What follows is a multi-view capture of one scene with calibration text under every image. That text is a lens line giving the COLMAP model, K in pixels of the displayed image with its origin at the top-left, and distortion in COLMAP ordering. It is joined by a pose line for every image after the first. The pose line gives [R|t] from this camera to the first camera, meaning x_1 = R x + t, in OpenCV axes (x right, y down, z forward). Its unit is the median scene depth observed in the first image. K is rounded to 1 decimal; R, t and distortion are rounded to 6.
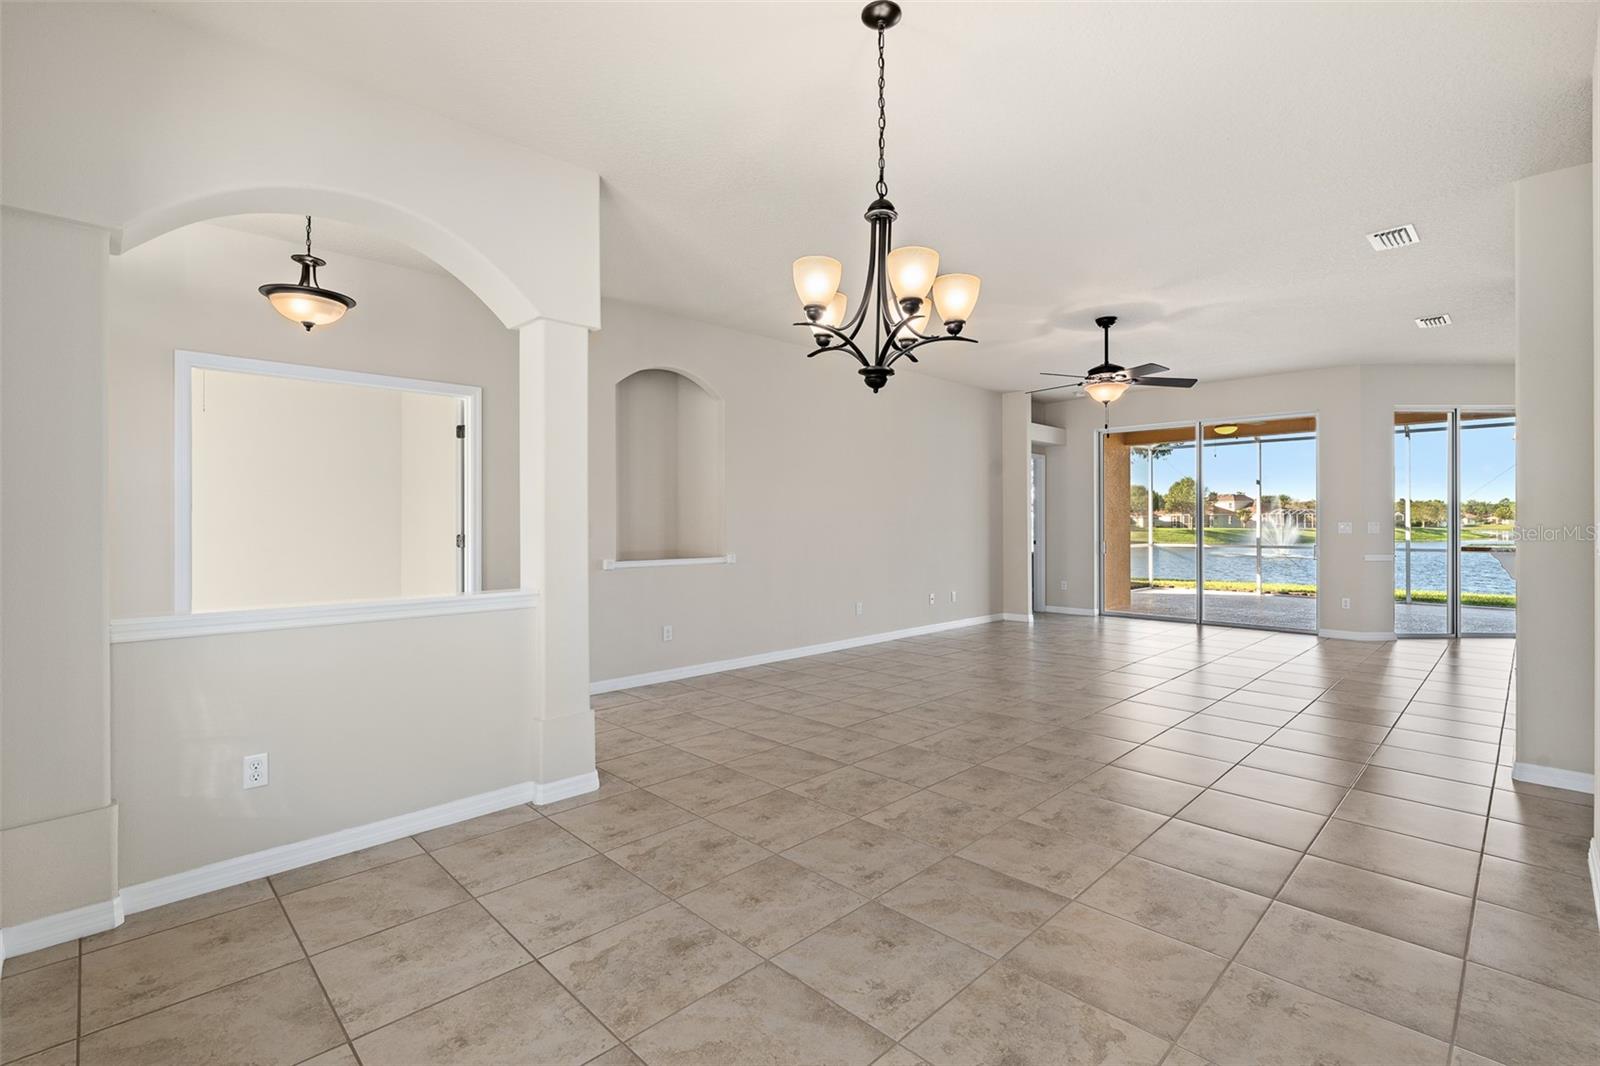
lens RADIAL K [[724.0, 0, 822.3], [0, 724.0, 524.5], [0, 0, 1]] dist [0.013735, -0.000230]
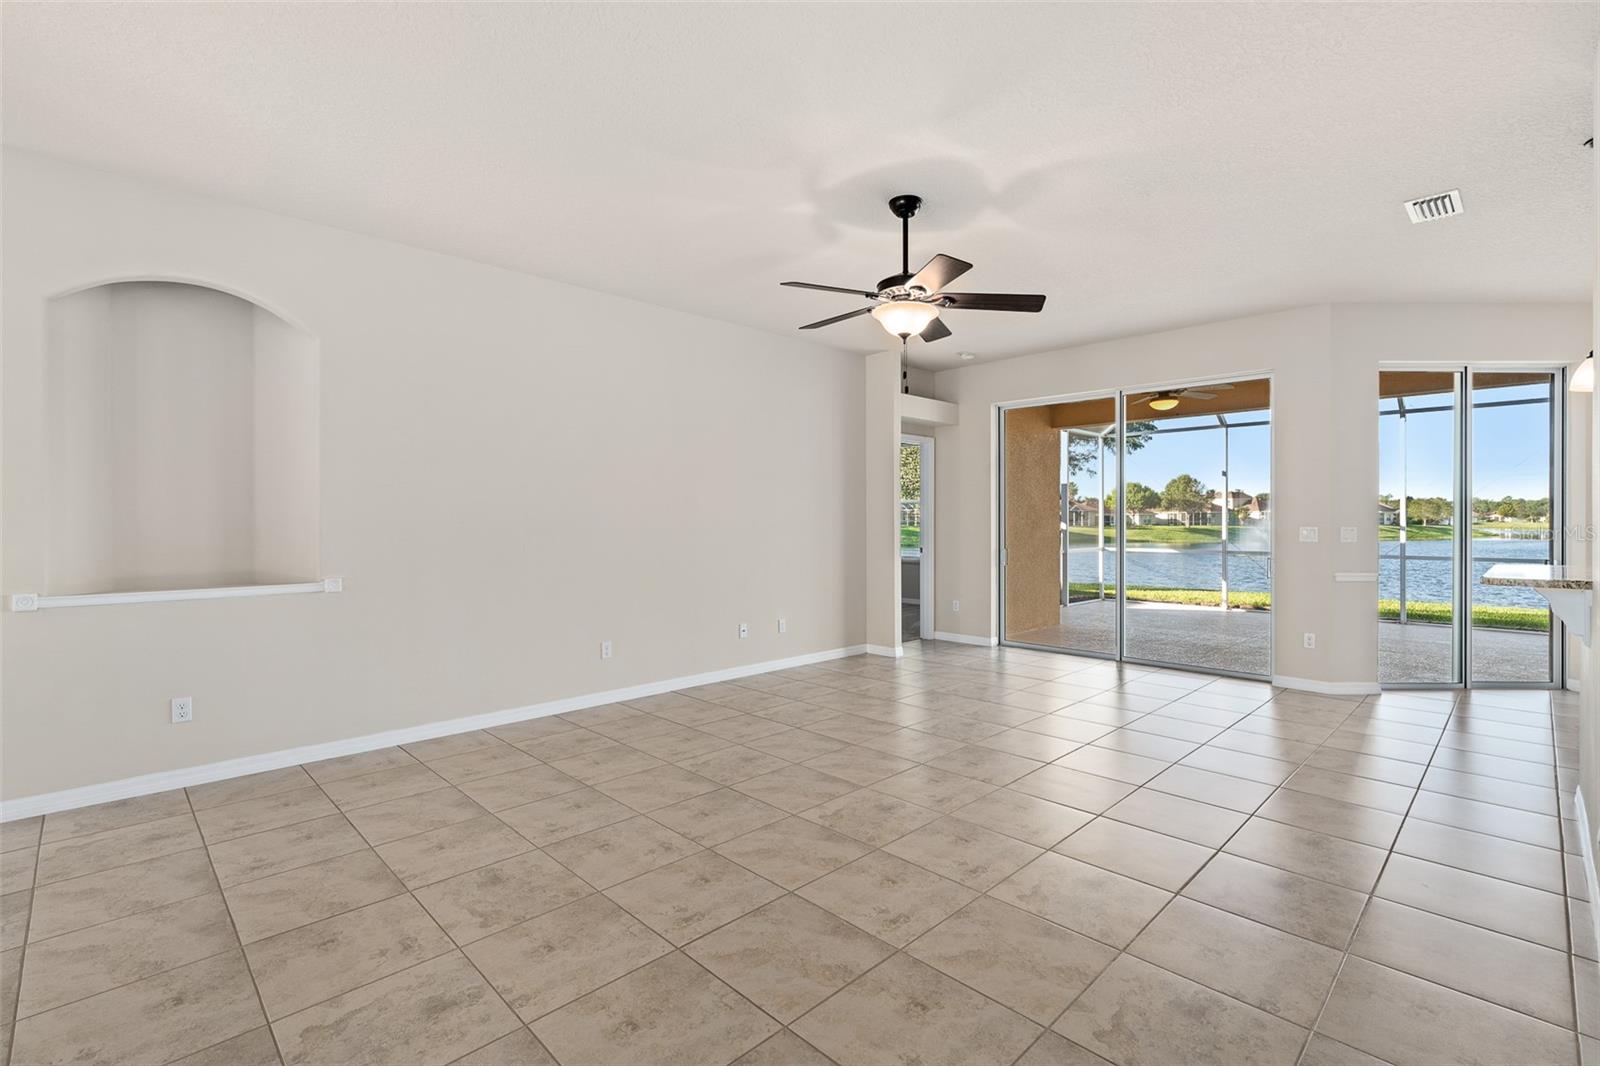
lens RADIAL K [[728.2, 0, 799.5], [0, 728.2, 527.0], [0, 0, 1]] dist [-0.002511, 0.000672]
pose [[0.999758, 0.000538, -0.021993, 0.205917], [-0.000392, 0.999978, 0.006658, -0.006278], [0.021996, -0.006648, 0.999736, 0.245734]]
